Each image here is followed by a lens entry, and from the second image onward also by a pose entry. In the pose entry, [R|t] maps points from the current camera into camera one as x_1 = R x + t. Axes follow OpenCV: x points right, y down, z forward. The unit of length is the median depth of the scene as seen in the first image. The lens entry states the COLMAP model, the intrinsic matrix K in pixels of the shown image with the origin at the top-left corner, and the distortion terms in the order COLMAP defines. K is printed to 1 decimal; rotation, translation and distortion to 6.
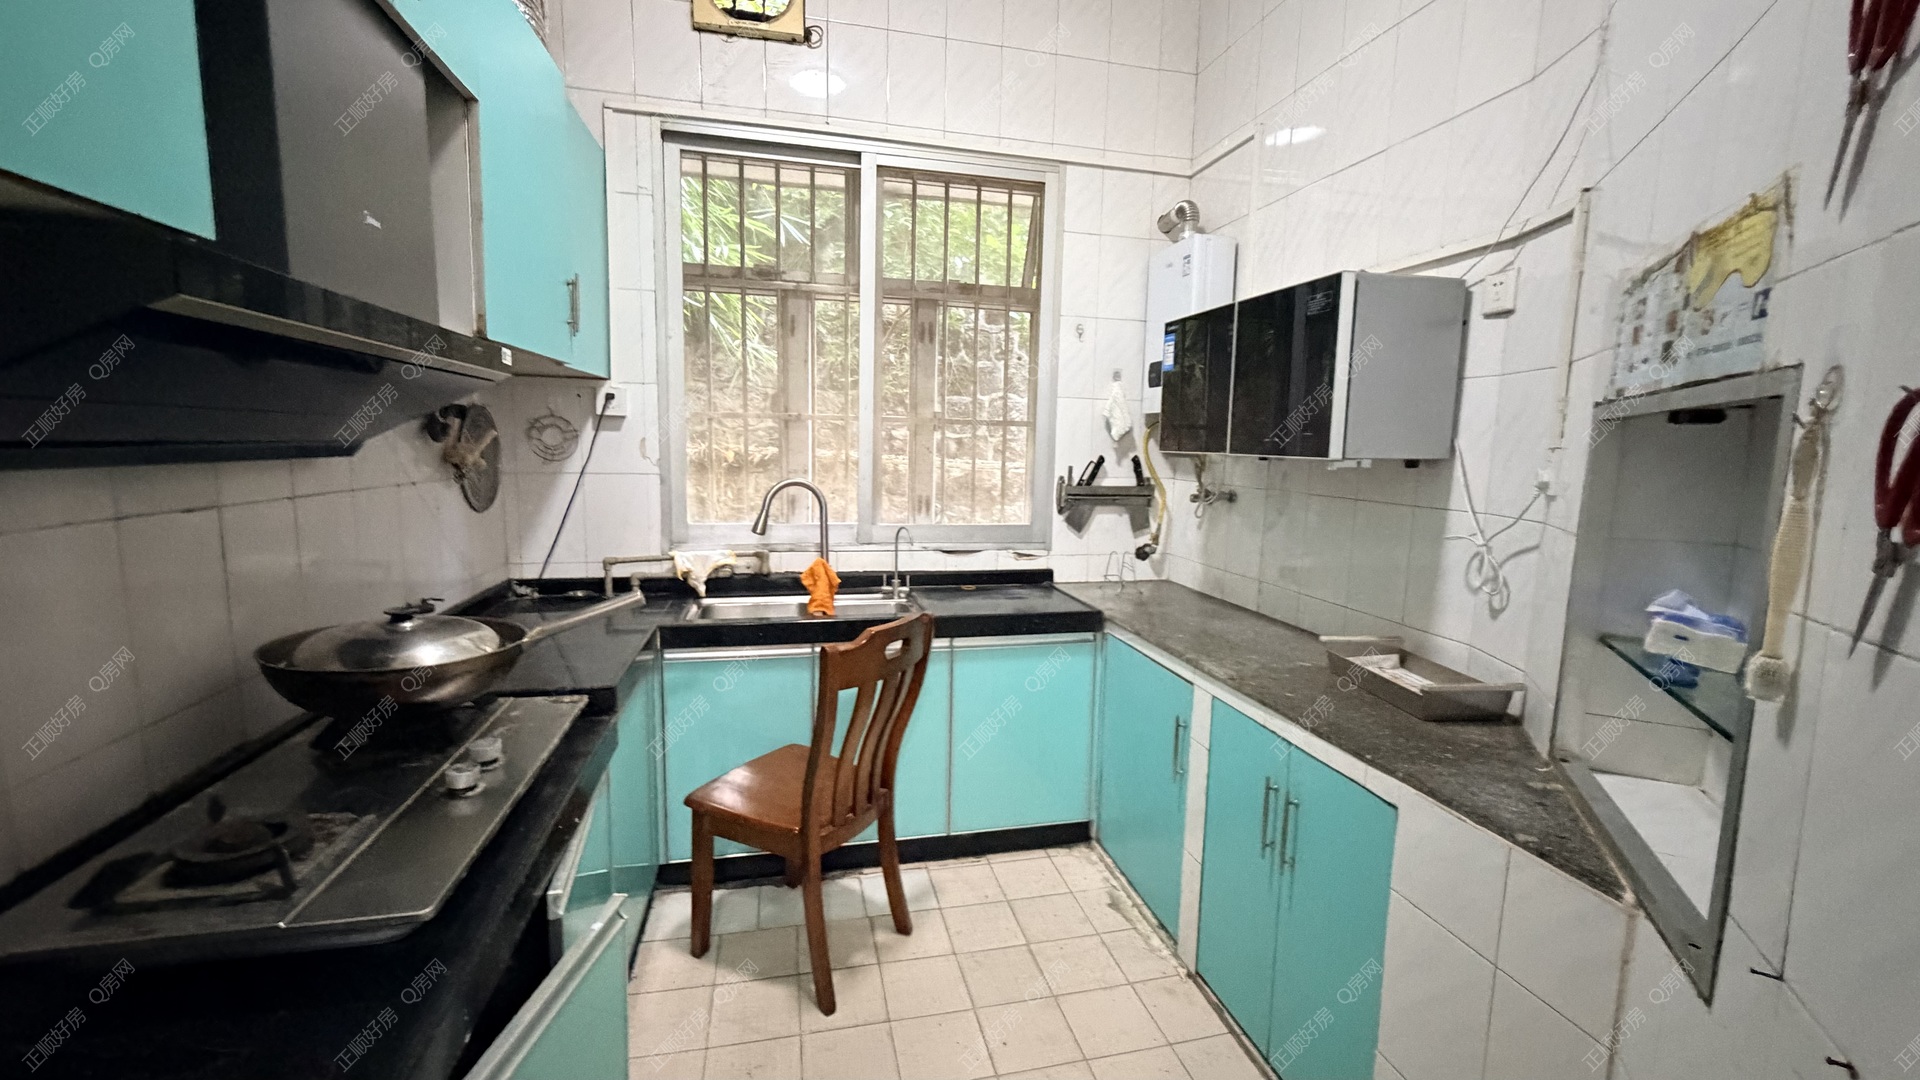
lens RADIAL K [[768.7, 0, 965.9], [0, 768.7, 538.5], [0, 0, 1]] dist [-0.000505, 0.000065]
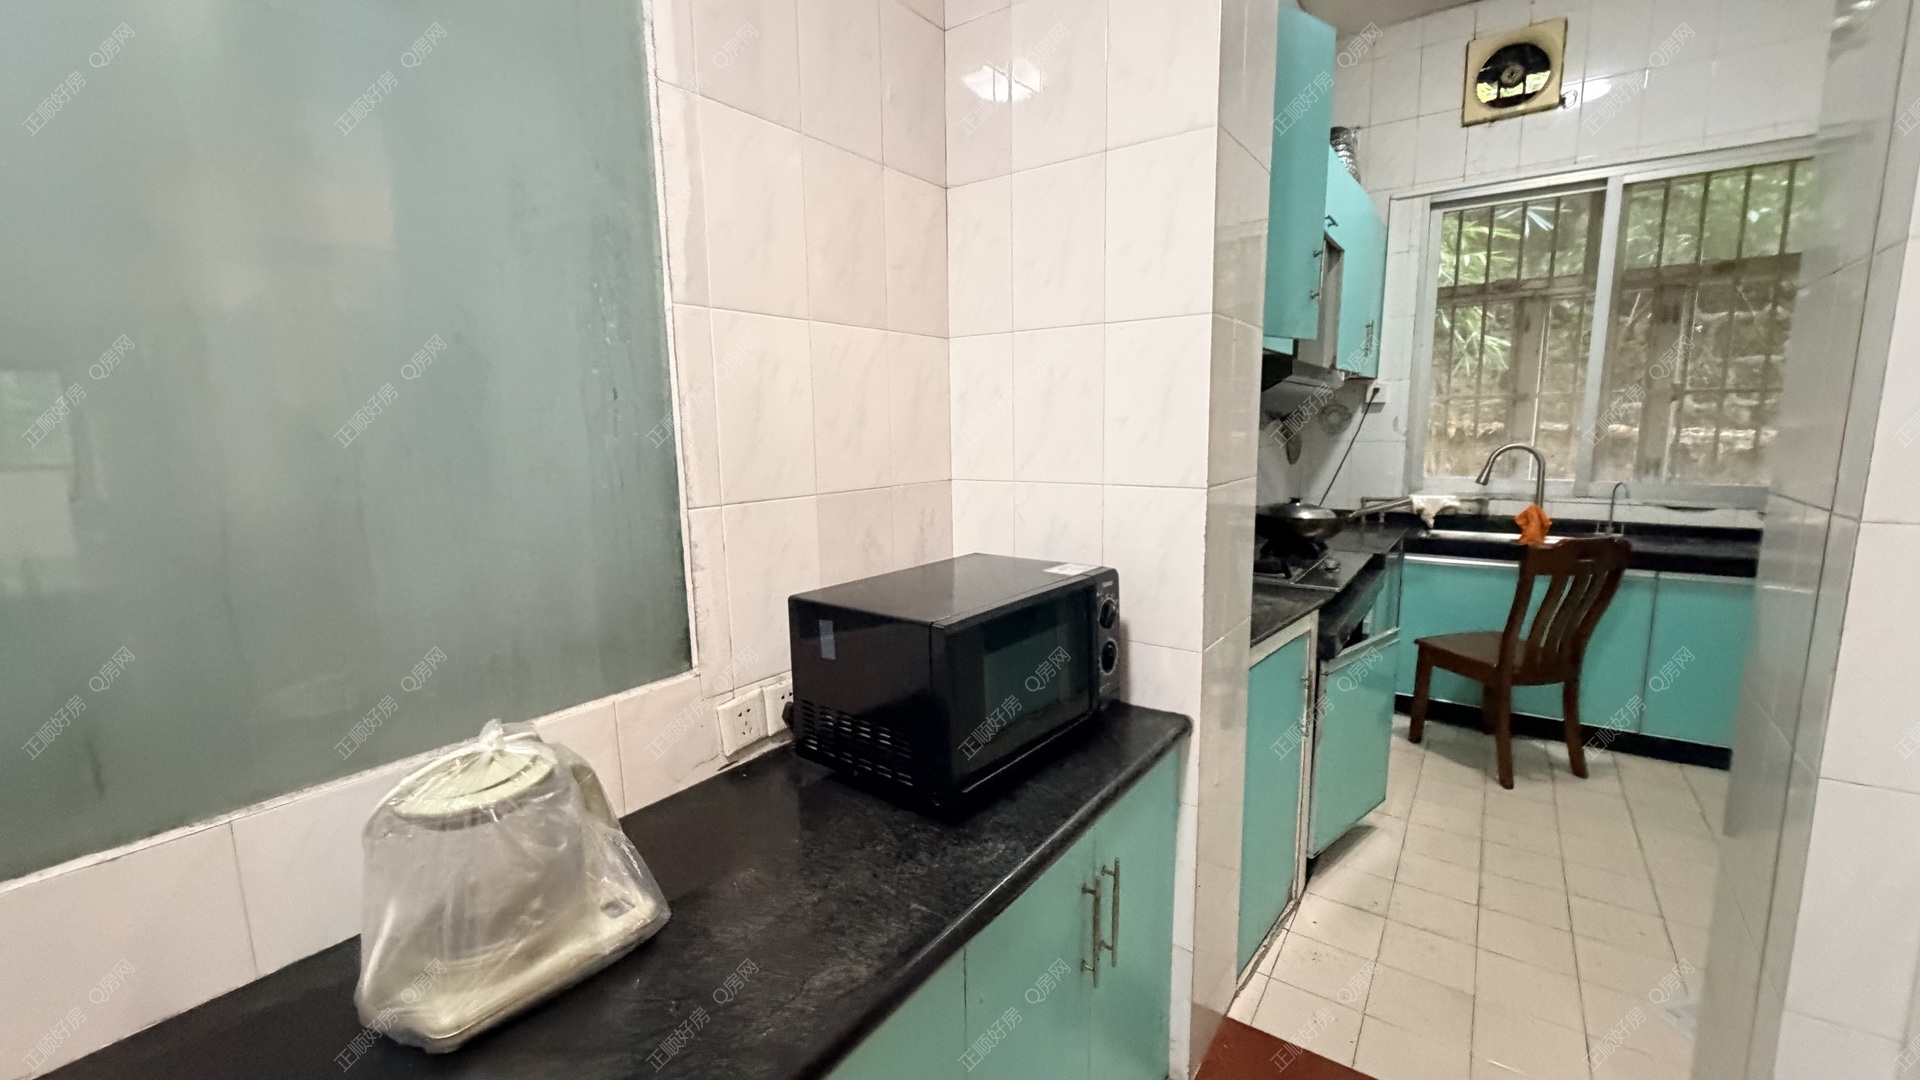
lens RADIAL K [[768.7, 0, 965.9], [0, 768.7, 538.5], [0, 0, 1]] dist [-0.000505, 0.000065]
pose [[0.664881, 0.079309, -0.742727, 0.142151], [-0.063618, 0.996747, 0.049484, 0.080113], [0.744235, 0.014350, 0.667763, -0.587521]]
